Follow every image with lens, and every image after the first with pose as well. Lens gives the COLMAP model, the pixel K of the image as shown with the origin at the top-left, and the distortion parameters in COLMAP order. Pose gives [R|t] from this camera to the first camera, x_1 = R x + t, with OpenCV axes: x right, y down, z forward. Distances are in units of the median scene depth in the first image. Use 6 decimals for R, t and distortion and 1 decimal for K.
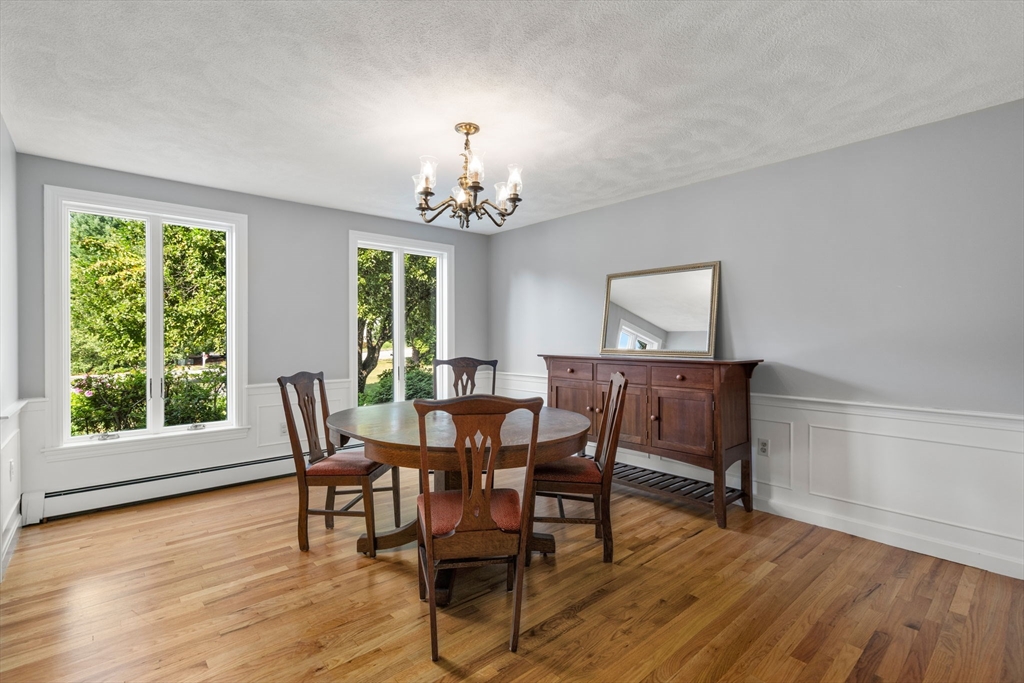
lens RADIAL K [[477.2, 0, 509.9], [0, 477.2, 334.6], [0, 0, 1]] dist [-0.001982, 0.000114]
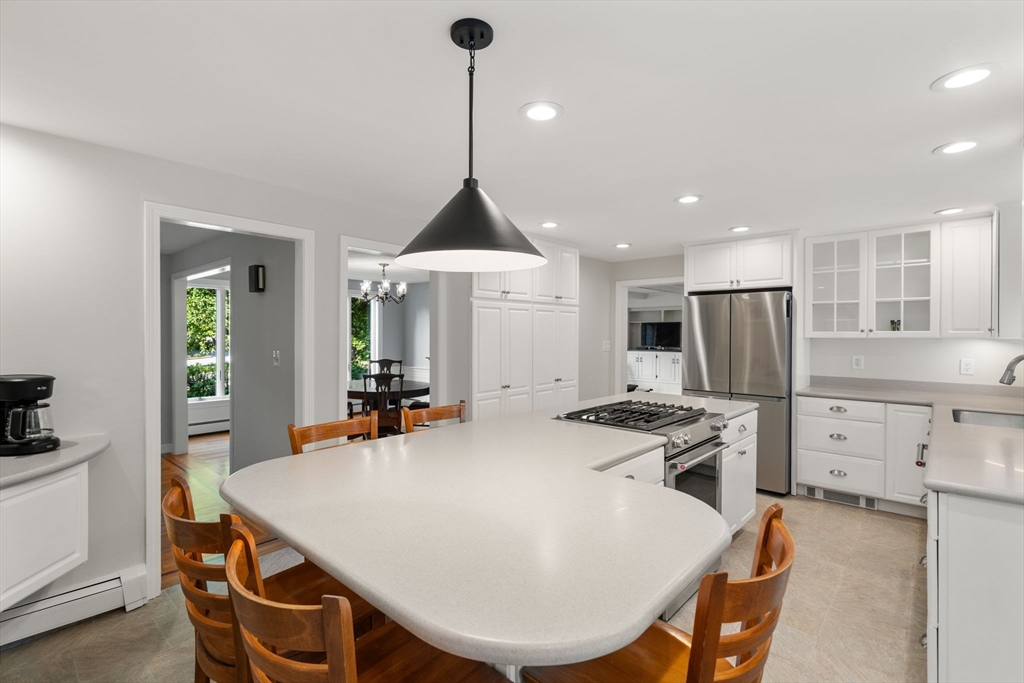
lens RADIAL K [[477.2, 0, 509.9], [0, 477.2, 334.6], [0, 0, 1]] dist [-0.001982, 0.000114]
pose [[0.991809, 0.005390, 0.127615, 0.153664], [-0.007010, 0.999900, 0.012246, -0.077951], [-0.127536, -0.013040, 0.991748, -0.957246]]
